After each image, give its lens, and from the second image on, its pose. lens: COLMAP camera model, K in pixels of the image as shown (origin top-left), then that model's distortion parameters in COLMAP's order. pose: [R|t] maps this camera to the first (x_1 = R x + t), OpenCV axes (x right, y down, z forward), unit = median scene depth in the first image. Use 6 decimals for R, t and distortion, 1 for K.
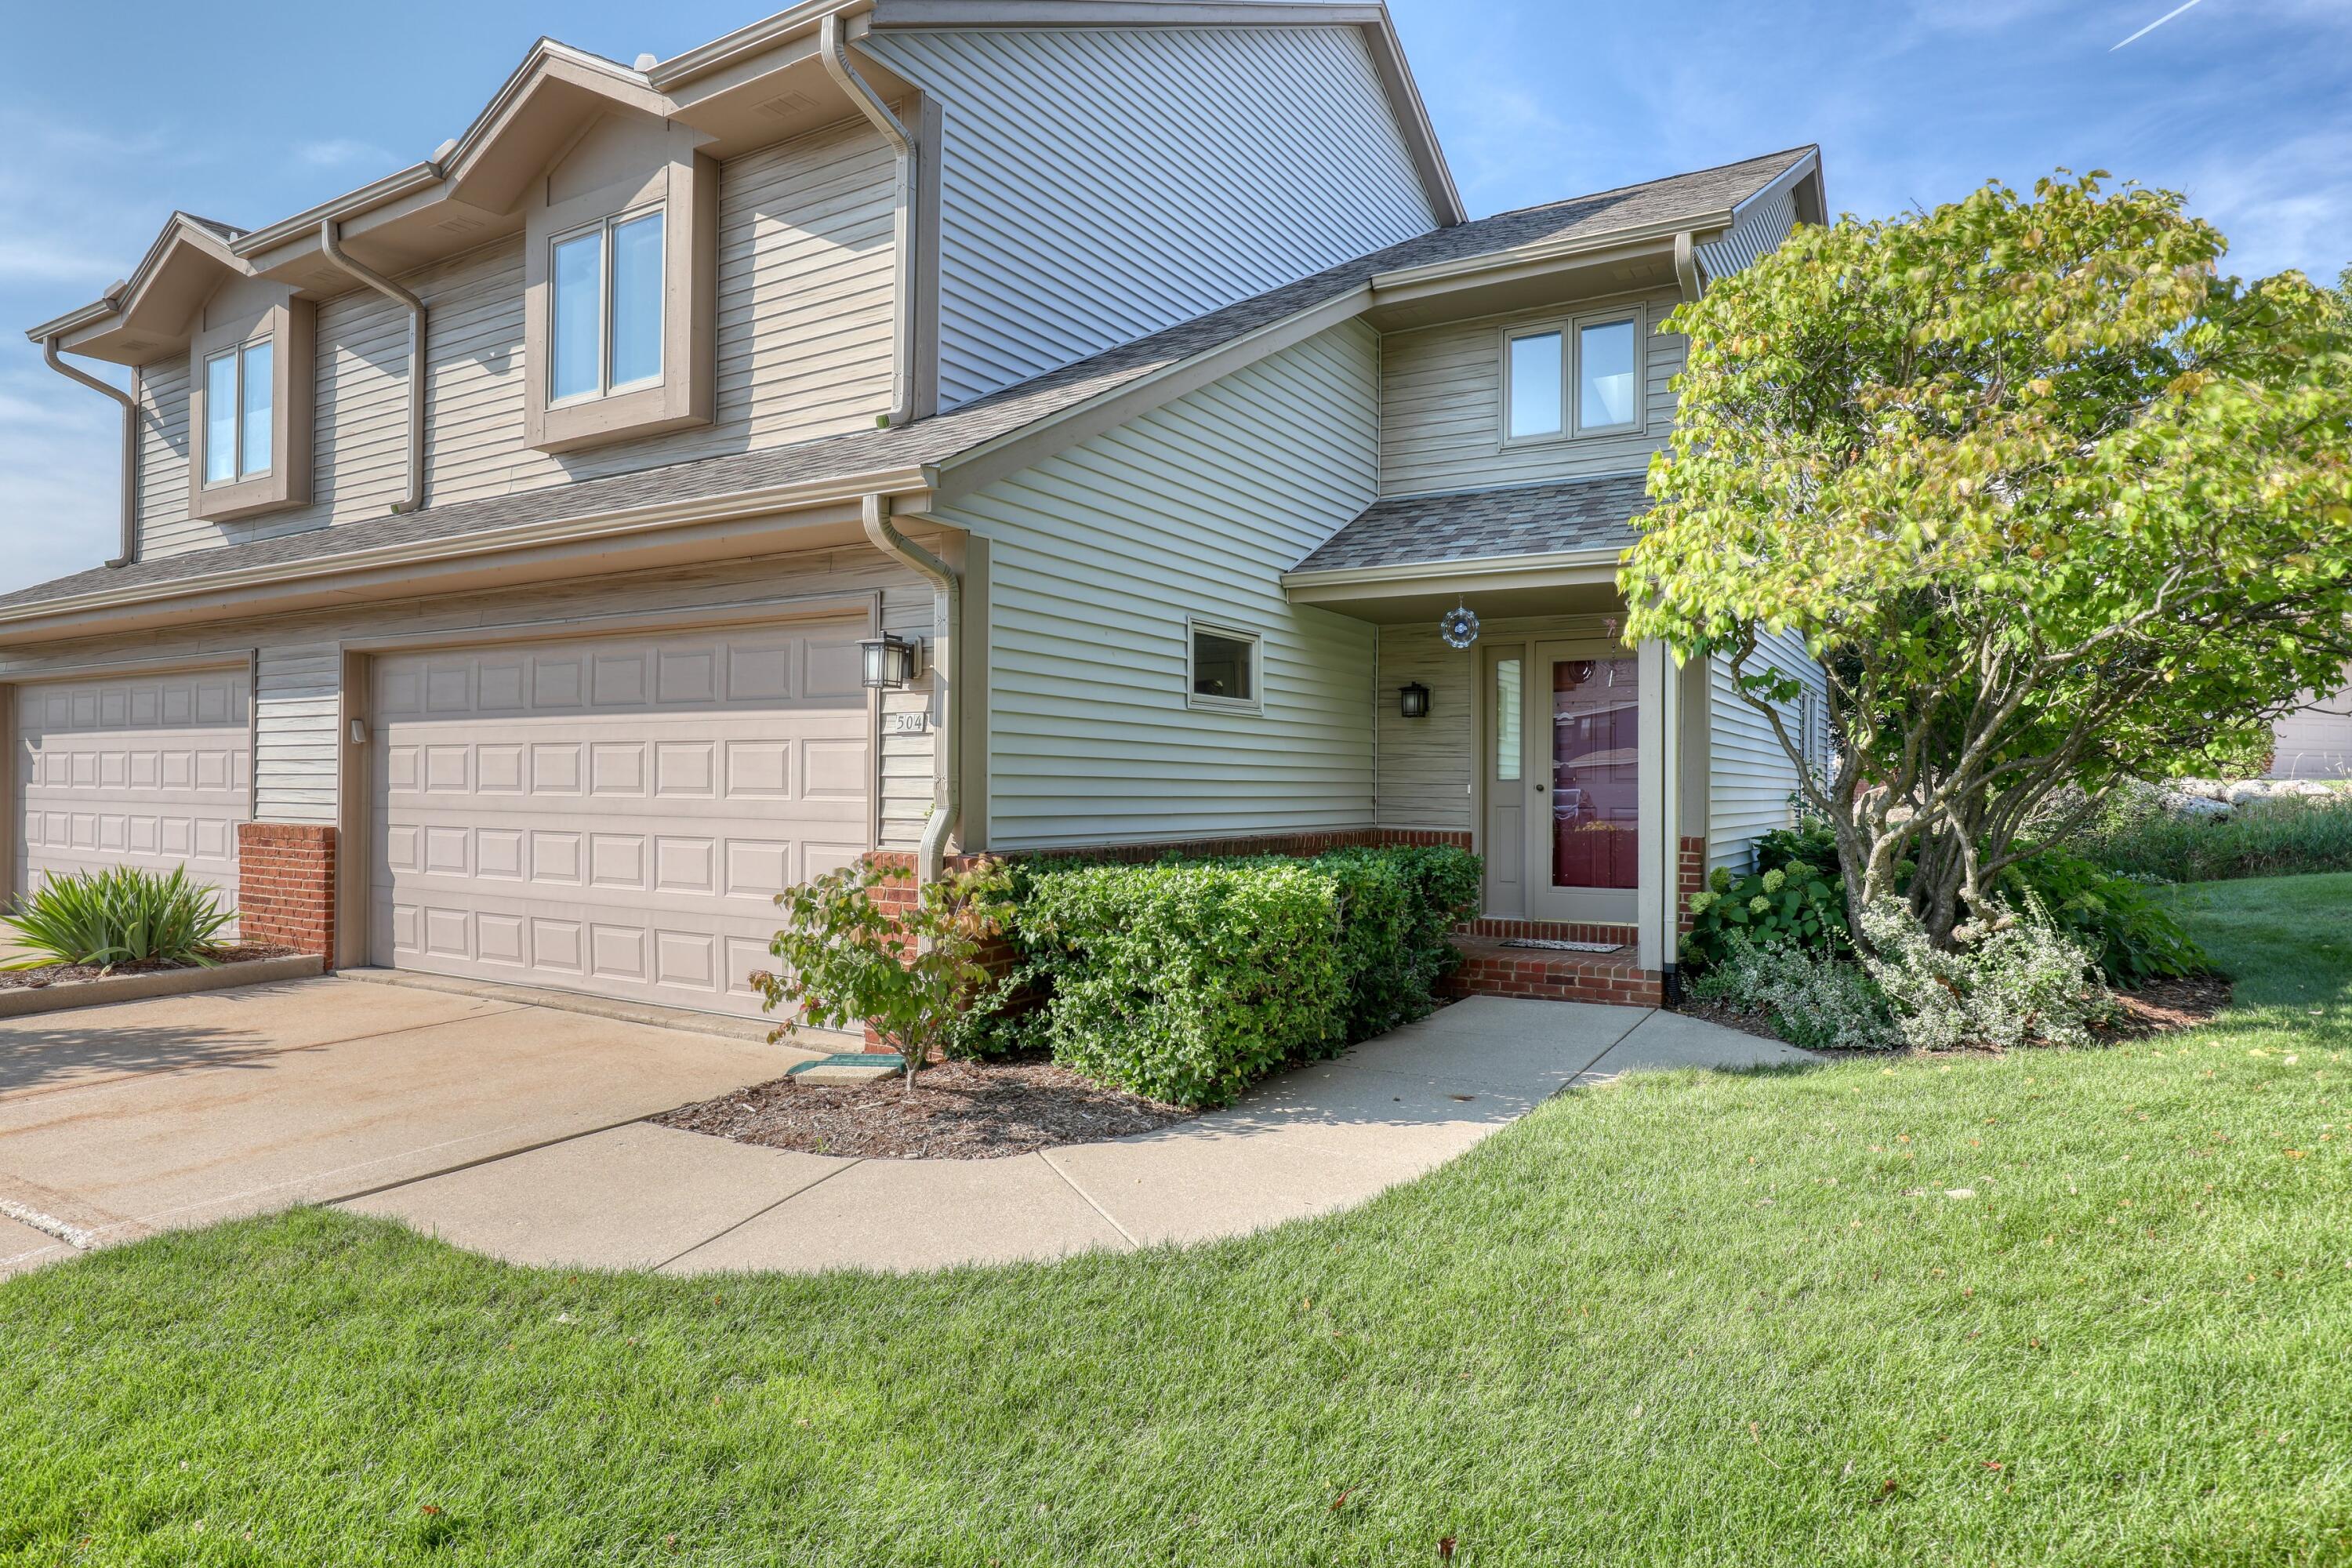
lens RADIAL K [[1317.4, 0, 1165.7], [0, 1317.4, 778.3], [0, 0, 1]] dist [-0.013424, 0.002088]
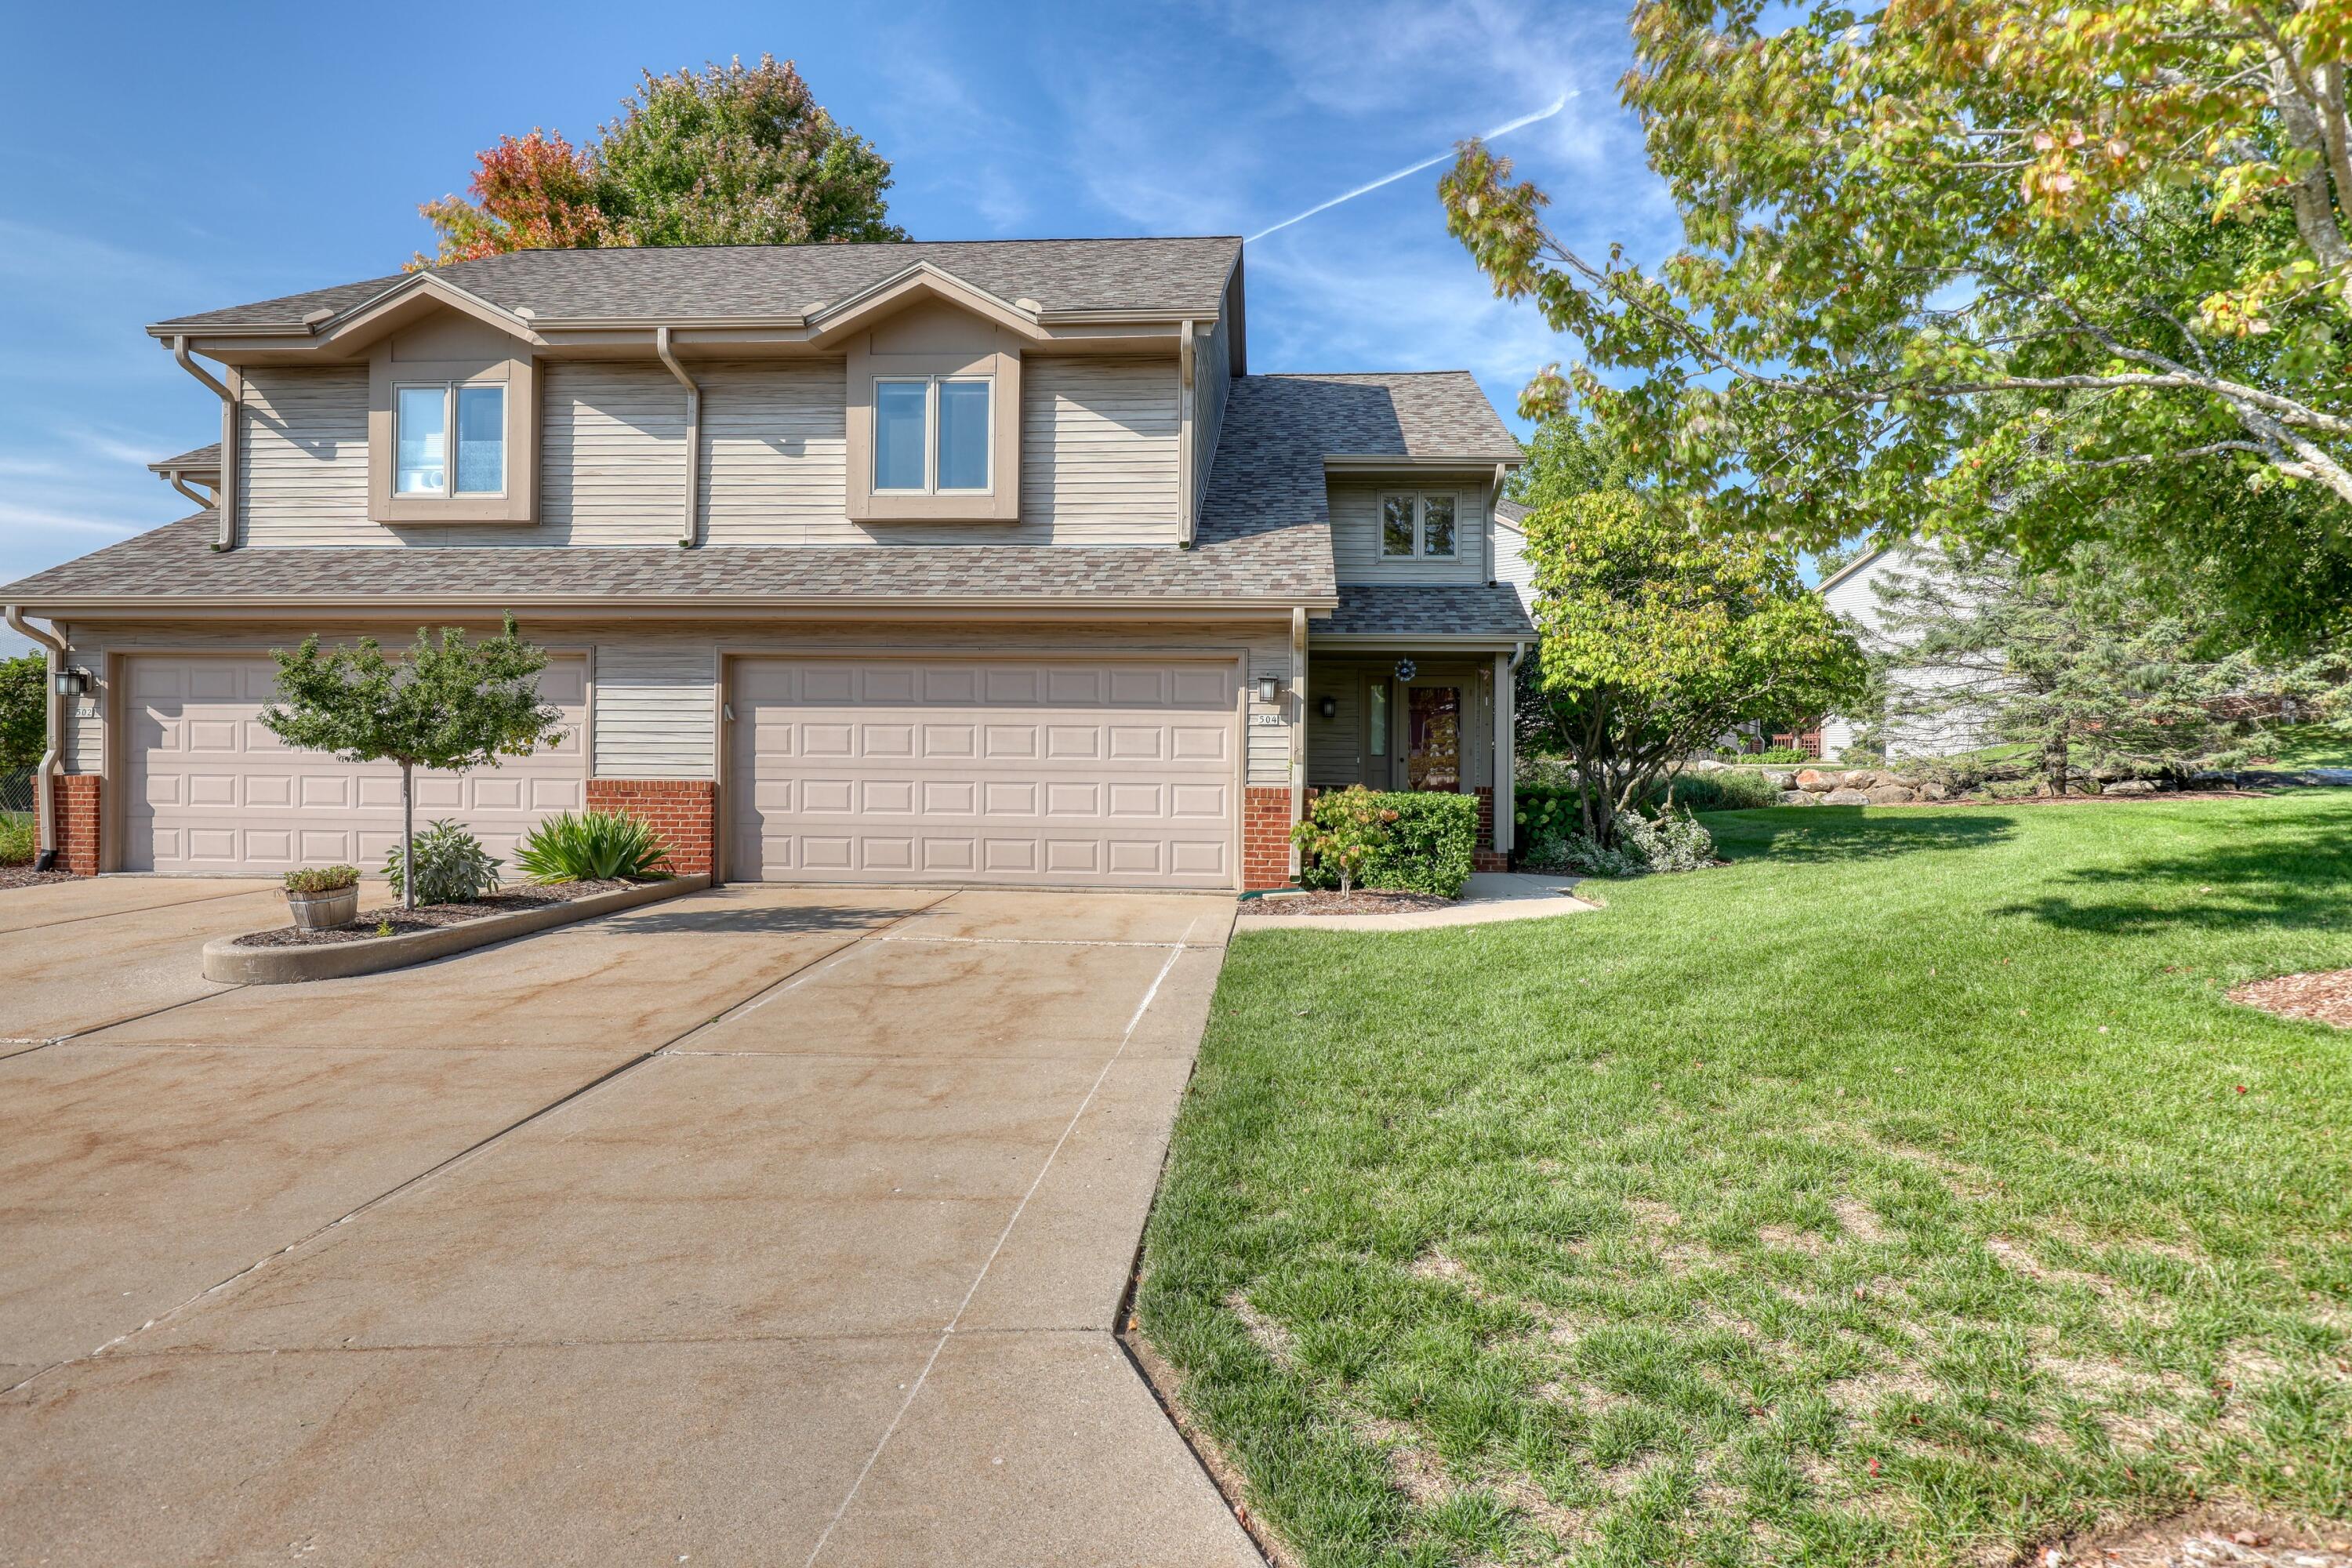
lens RADIAL K [[1411.8, 0, 1171.9], [0, 1411.8, 786.3], [0, 0, 1]] dist [-0.010594, -0.002344]
pose [[0.893902, -0.000841, 0.448261, -0.874182], [-0.005549, 0.999901, 0.012940, 0.020692], [-0.448227, -0.014054, 0.893809, -0.552166]]
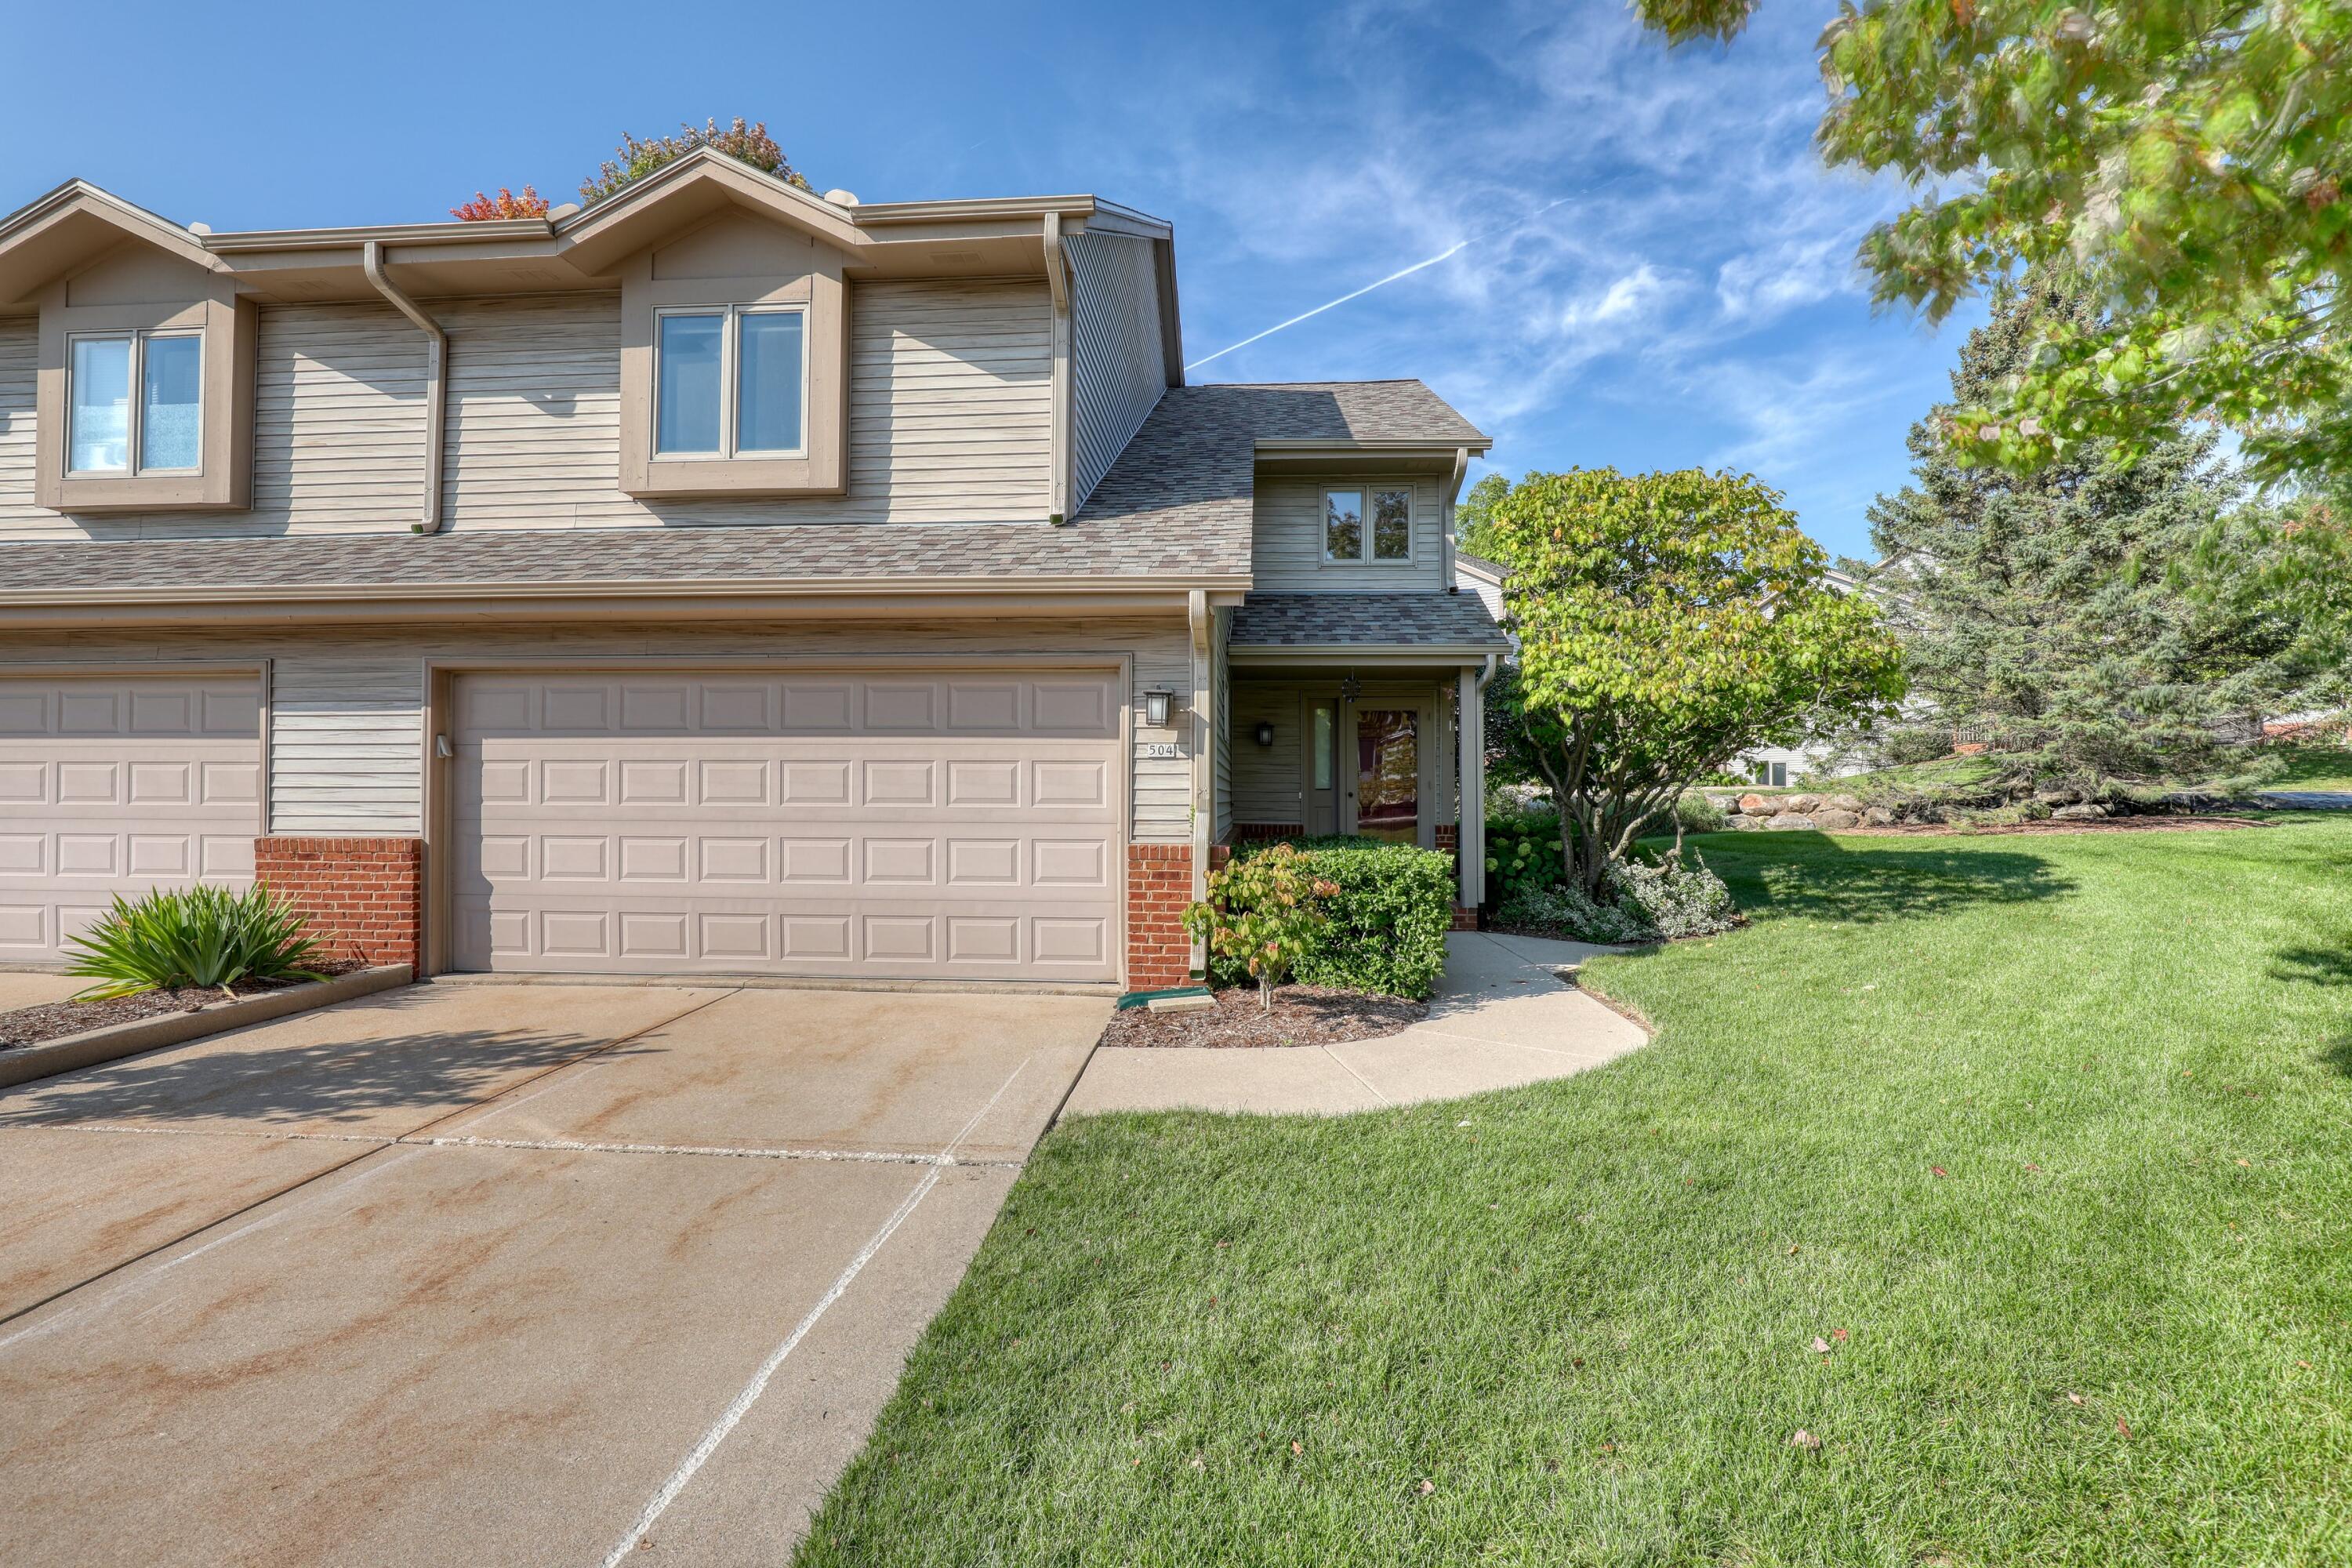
lens RADIAL K [[1081.5, 0, 1189.5], [0, 1081.5, 783.7], [0, 0, 1]] dist [-0.033717, 0.006795]
pose [[0.891001, -0.000464, 0.454002, -0.477370], [0.001444, 0.999997, -0.001812, -0.003632], [-0.454000, 0.002270, 0.890999, -0.018671]]
